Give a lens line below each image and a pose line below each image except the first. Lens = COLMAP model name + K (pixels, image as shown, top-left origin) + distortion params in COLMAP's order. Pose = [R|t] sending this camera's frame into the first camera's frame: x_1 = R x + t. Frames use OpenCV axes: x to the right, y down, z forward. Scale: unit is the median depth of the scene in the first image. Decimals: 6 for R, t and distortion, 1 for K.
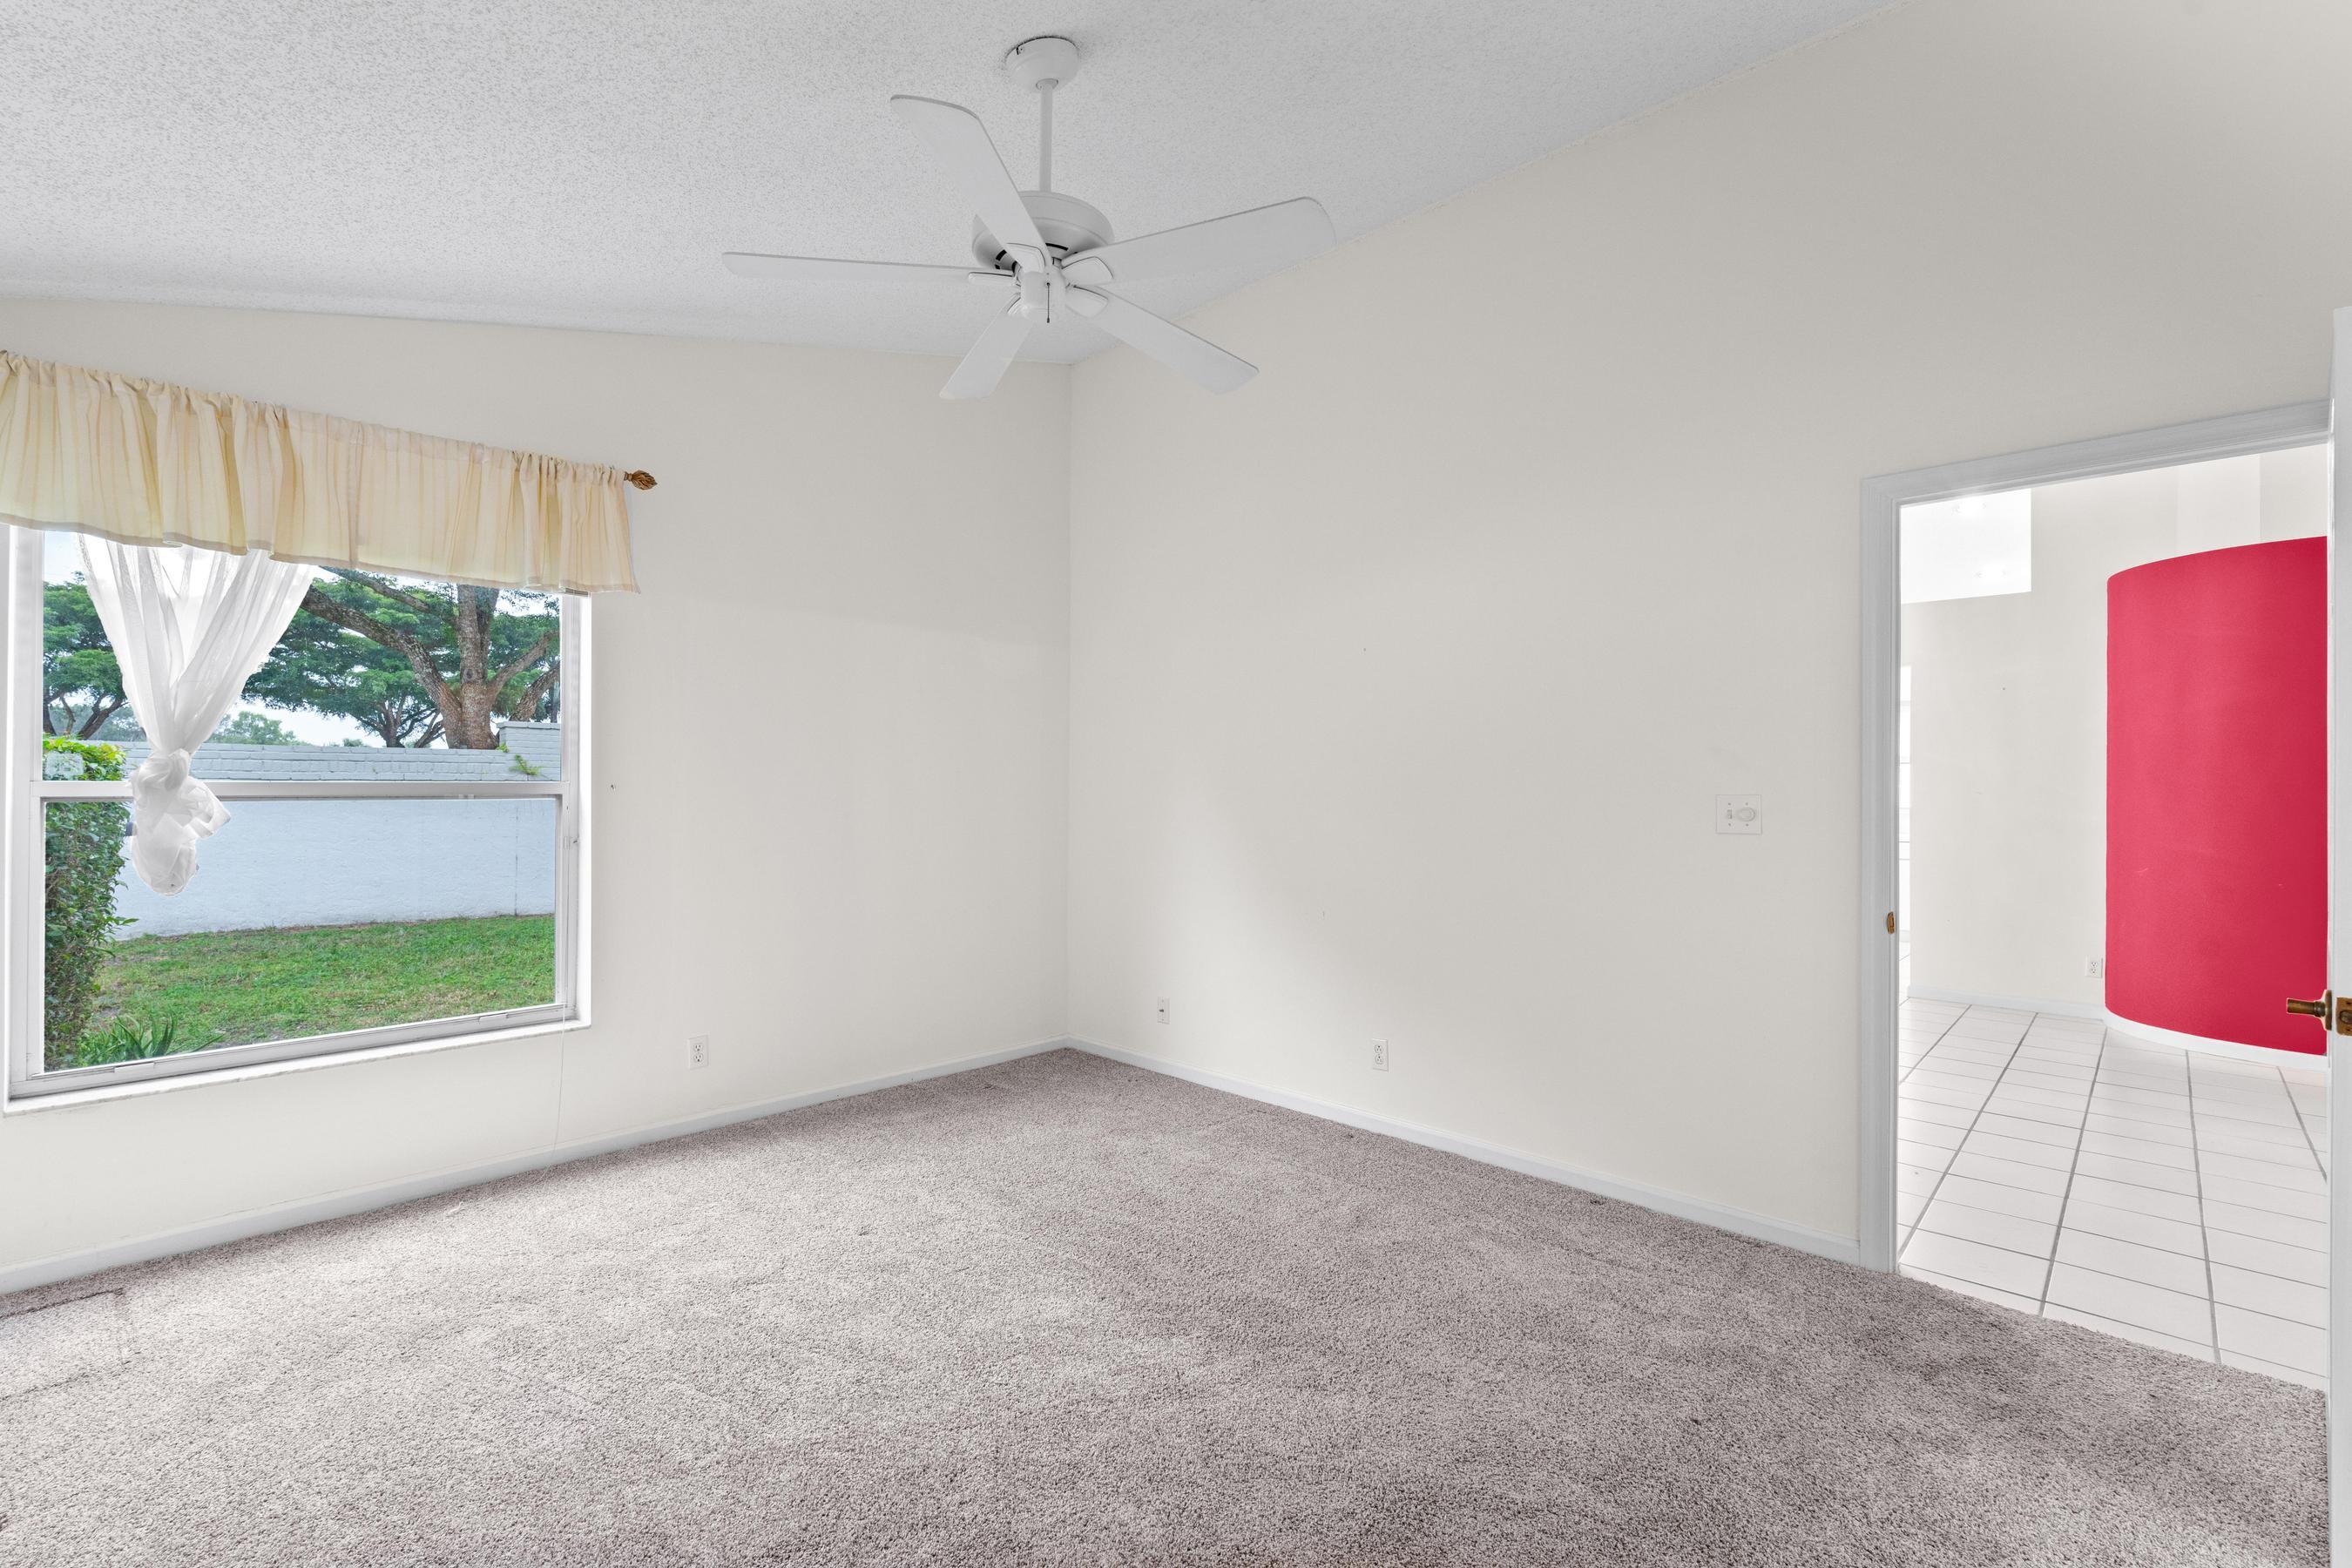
lens RADIAL K [[1025.2, 0, 1171.2], [0, 1025.2, 779.1], [0, 0, 1]] dist [-0.003779, -0.000404]
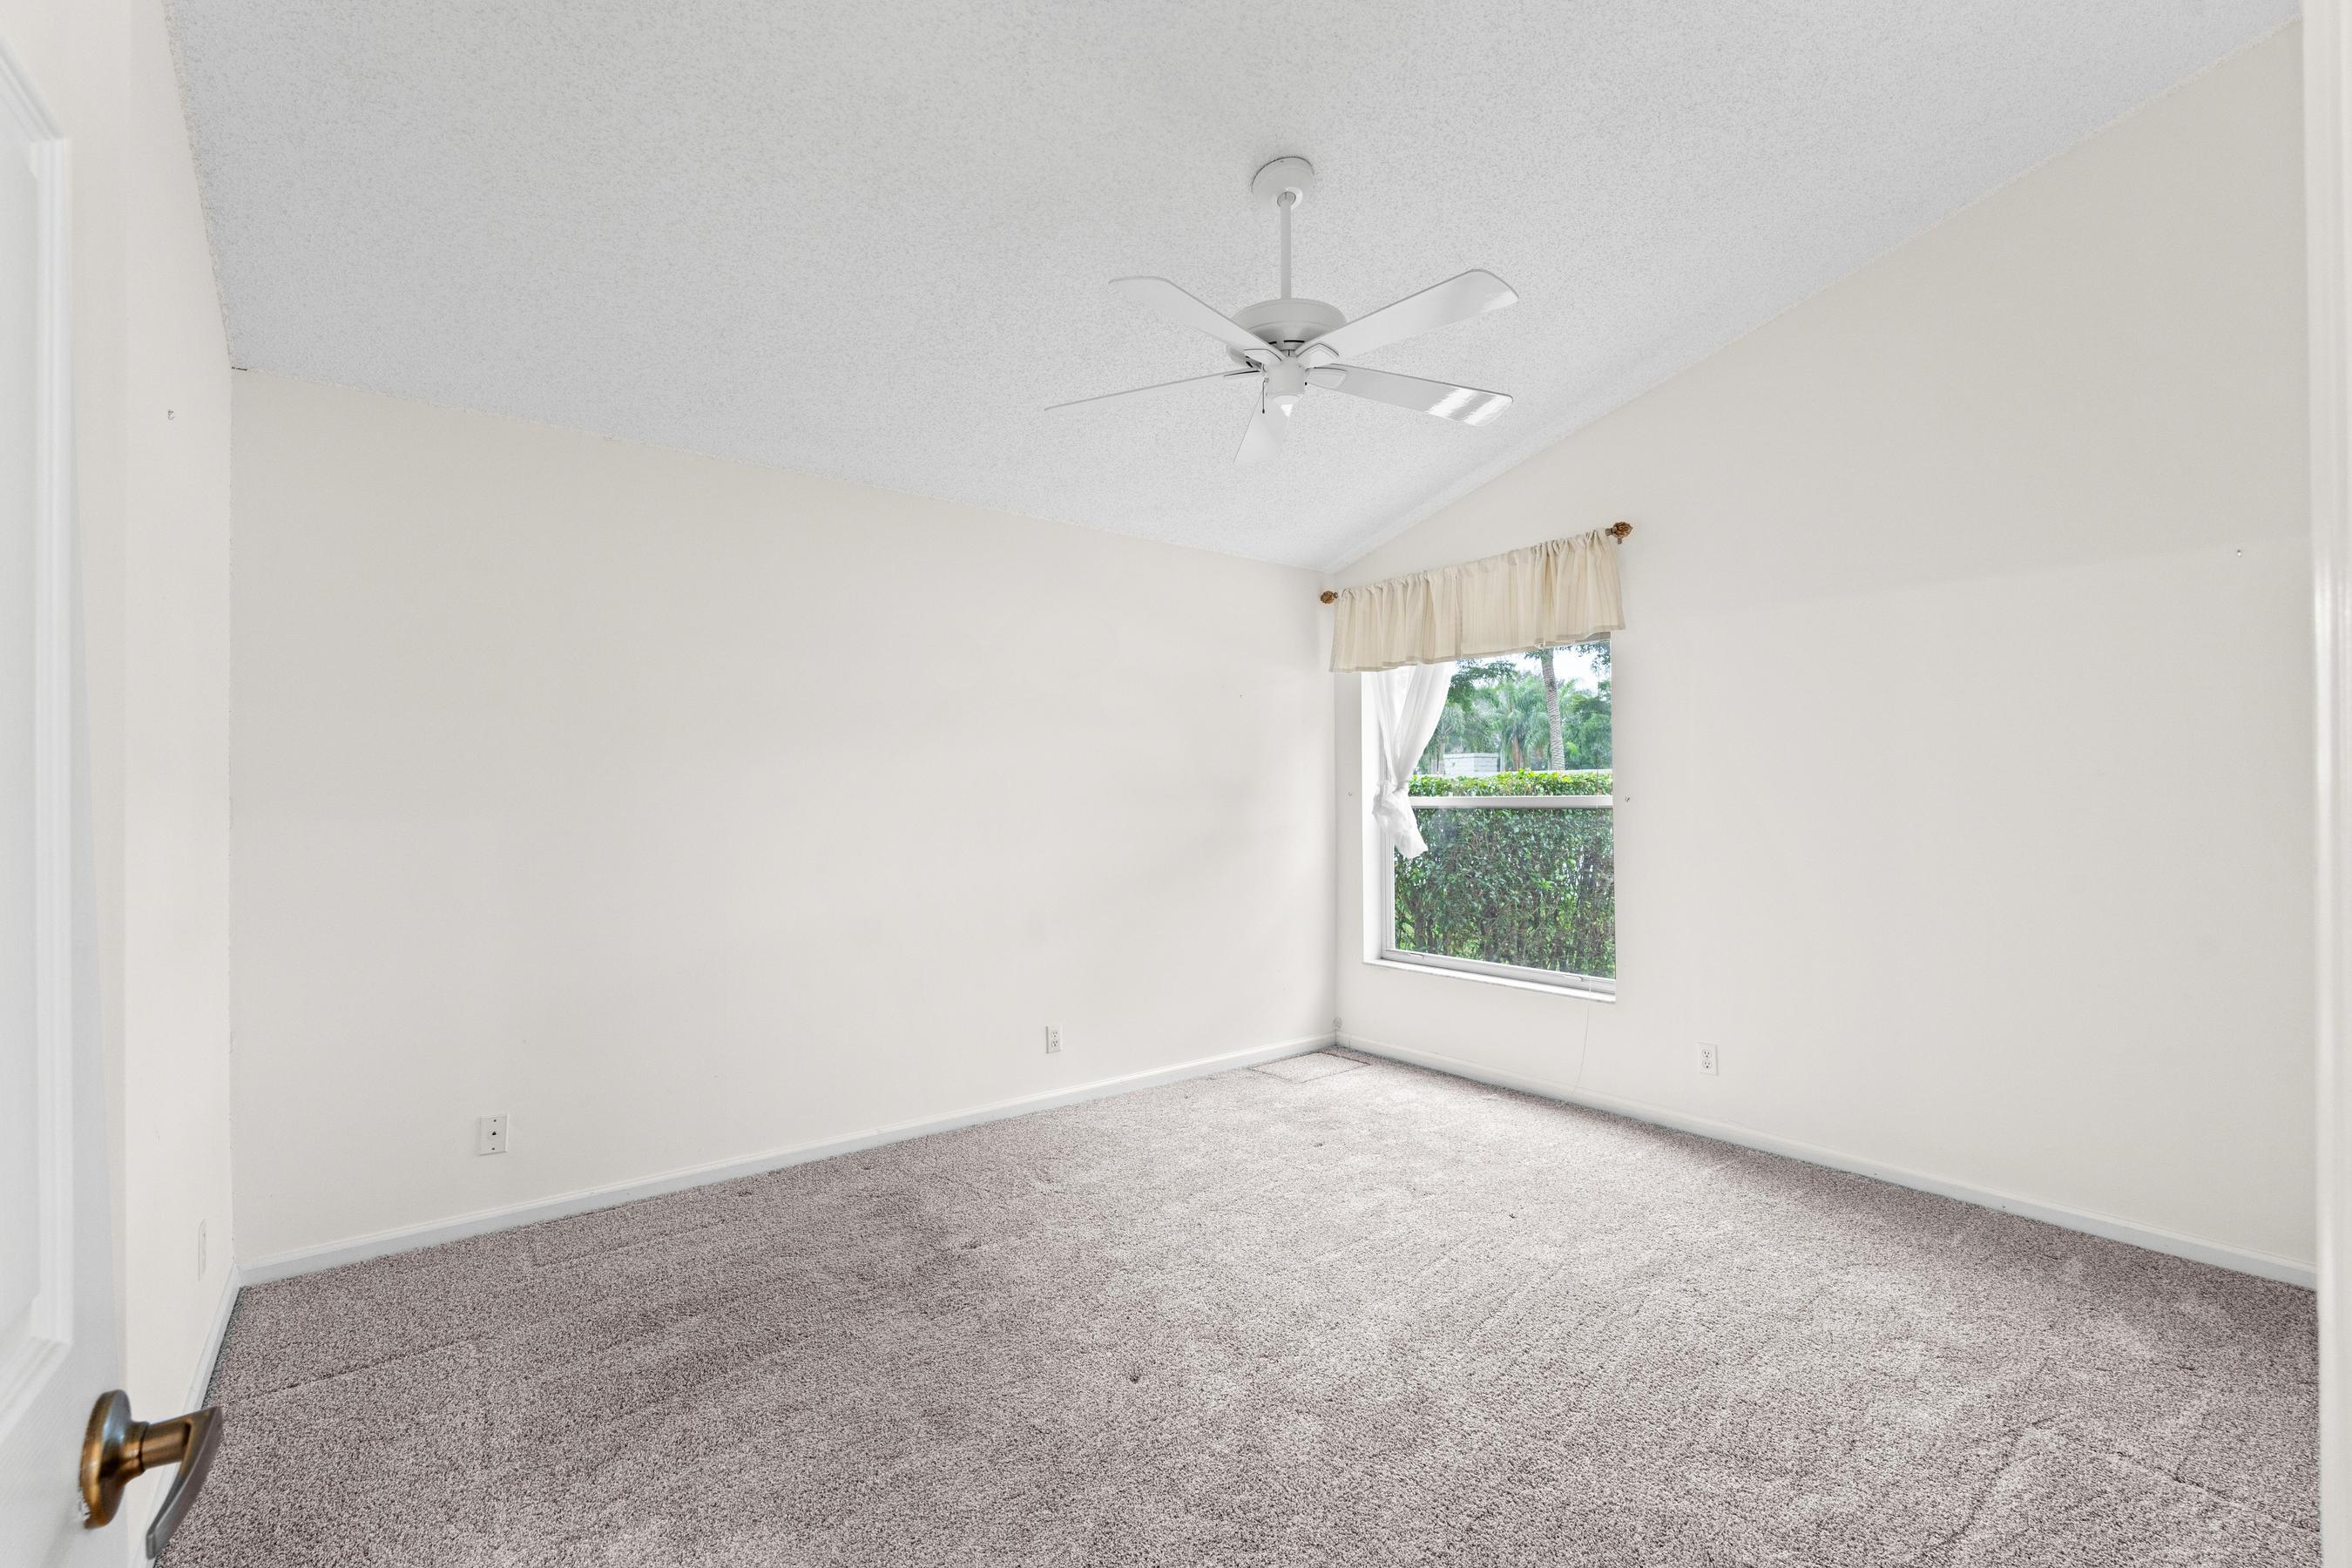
lens RADIAL K [[1025.2, 0, 1171.9], [0, 1025.2, 793.8], [0, 0, 1]] dist [-0.003779, -0.000404]
pose [[-0.138724, -0.005065, -0.990318, 0.695443], [0.010896, 0.999919, -0.006640, 0.002866], [0.990271, -0.011711, -0.138657, 0.681796]]
